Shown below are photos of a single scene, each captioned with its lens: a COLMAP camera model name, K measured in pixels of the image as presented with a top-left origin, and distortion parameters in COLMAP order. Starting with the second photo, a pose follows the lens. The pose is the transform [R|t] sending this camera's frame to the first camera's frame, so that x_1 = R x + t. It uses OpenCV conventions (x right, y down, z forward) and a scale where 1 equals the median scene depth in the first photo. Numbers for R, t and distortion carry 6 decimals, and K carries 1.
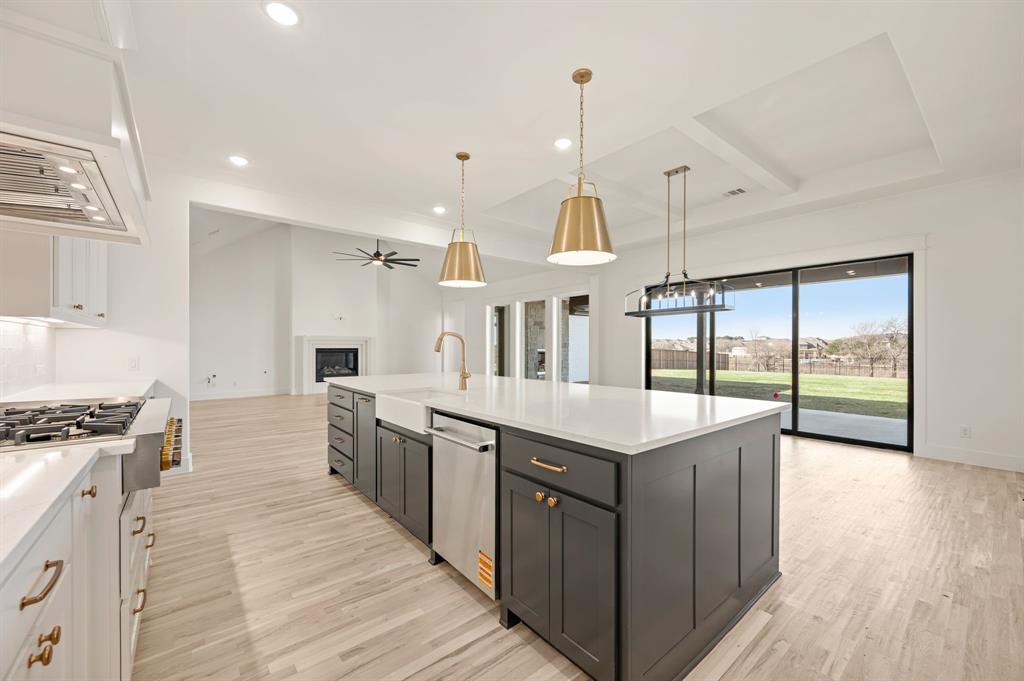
lens RADIAL K [[405.6, 0, 508.7], [0, 405.6, 346.3], [0, 0, 1]] dist [0.003671, 0.000337]
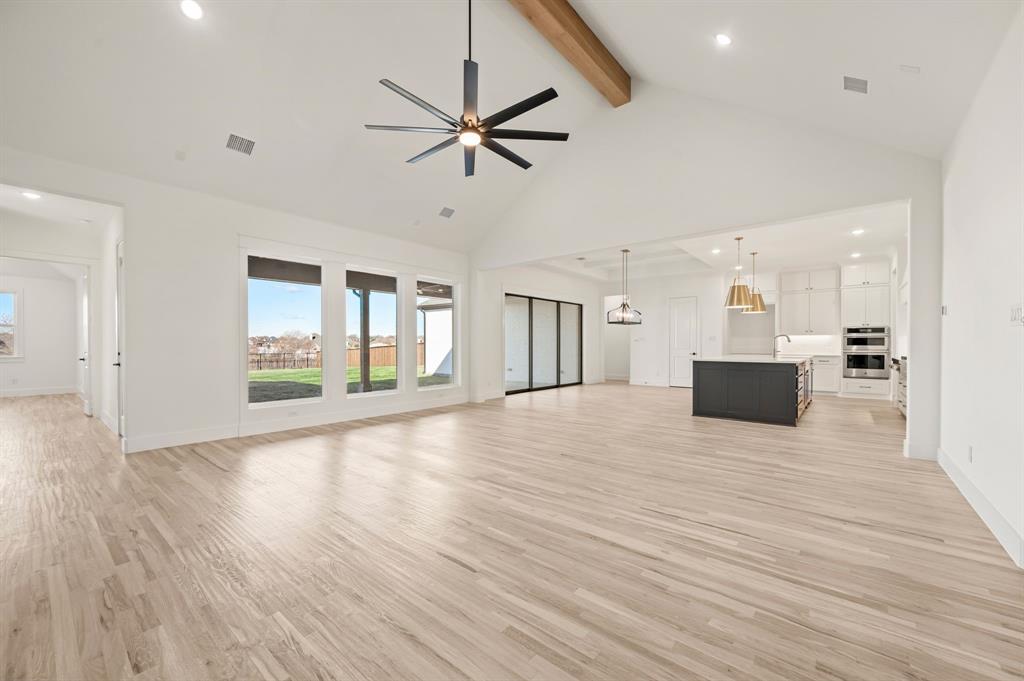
lens RADIAL K [[405.6, 0, 513.8], [0, 405.6, 343.3], [0, 0, 1]] dist [0.003671, 0.000337]
pose [[-0.191453, -0.000981, 0.981501, -0.539730], [0.002111, 0.999997, 0.001411, 0.005072], [-0.981500, 0.002342, -0.191450, 0.759015]]
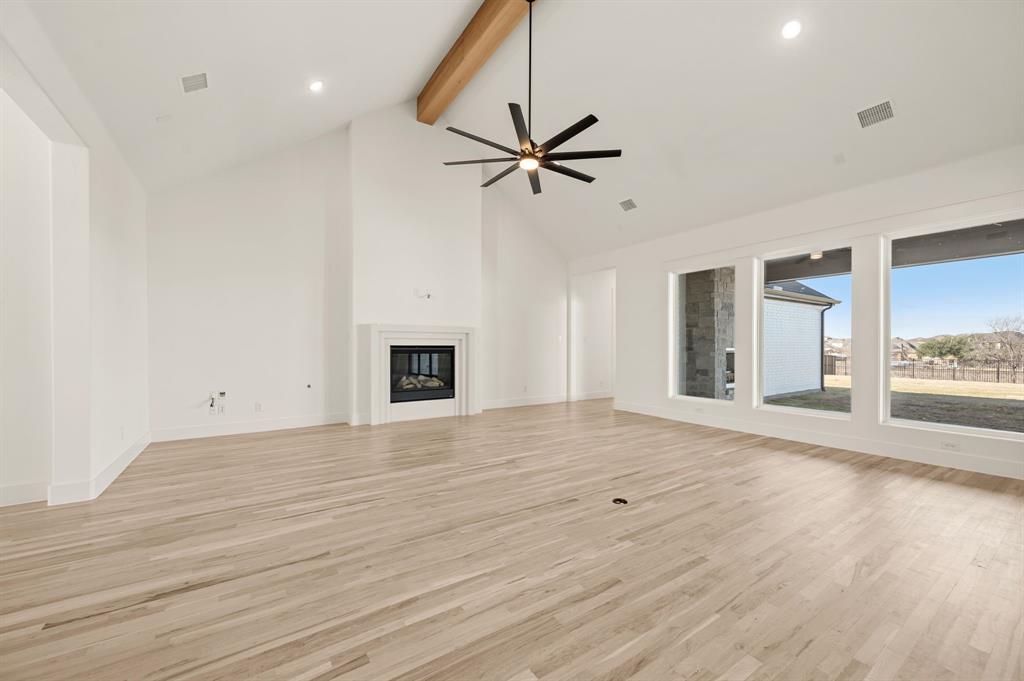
lens RADIAL K [[405.6, 0, 516.2], [0, 405.6, 344.4], [0, 0, 1]] dist [0.003671, 0.000337]
pose [[0.995263, -0.001686, -0.097208, -0.221492], [0.000867, 0.999964, -0.008467, 0.007813], [0.097219, 0.008343, 0.995228, 0.403438]]
